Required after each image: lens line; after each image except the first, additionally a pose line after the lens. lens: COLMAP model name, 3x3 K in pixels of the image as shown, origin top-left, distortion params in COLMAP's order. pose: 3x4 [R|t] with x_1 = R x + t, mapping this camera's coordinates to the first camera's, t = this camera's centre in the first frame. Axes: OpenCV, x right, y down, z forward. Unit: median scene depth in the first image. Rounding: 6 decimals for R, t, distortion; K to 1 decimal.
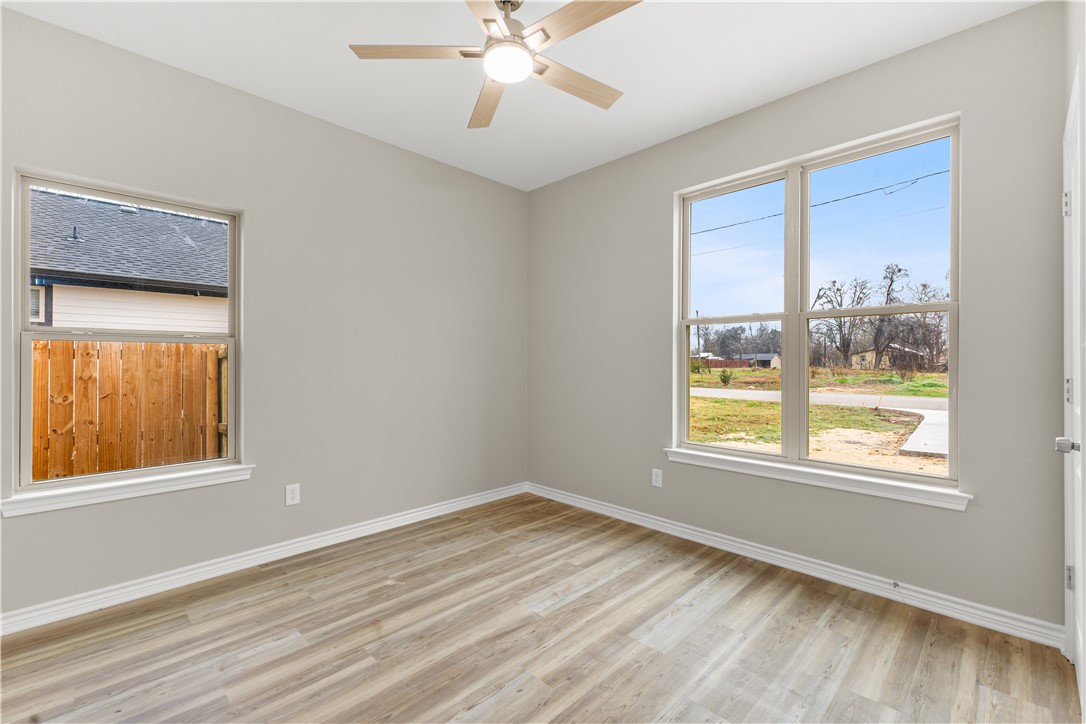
lens RADIAL K [[467.5, 0, 558.6], [0, 467.5, 358.1], [0, 0, 1]] dist [0.002048, 0.000484]
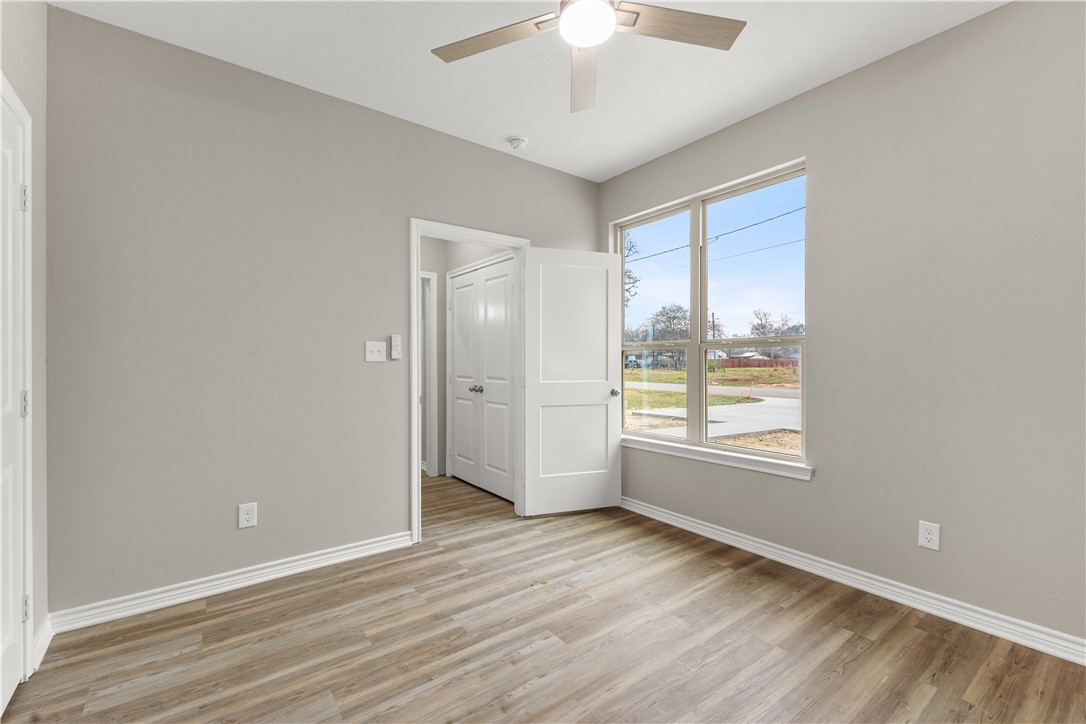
lens RADIAL K [[471.7, 0, 541.6], [0, 471.7, 349.4], [0, 0, 1]] dist [0.041861, -0.014162]
pose [[0.988348, -0.009869, -0.151893, 0.273548], [0.006818, 0.999765, -0.020597, 0.001007], [0.152061, 0.019321, 0.988182, -0.261525]]
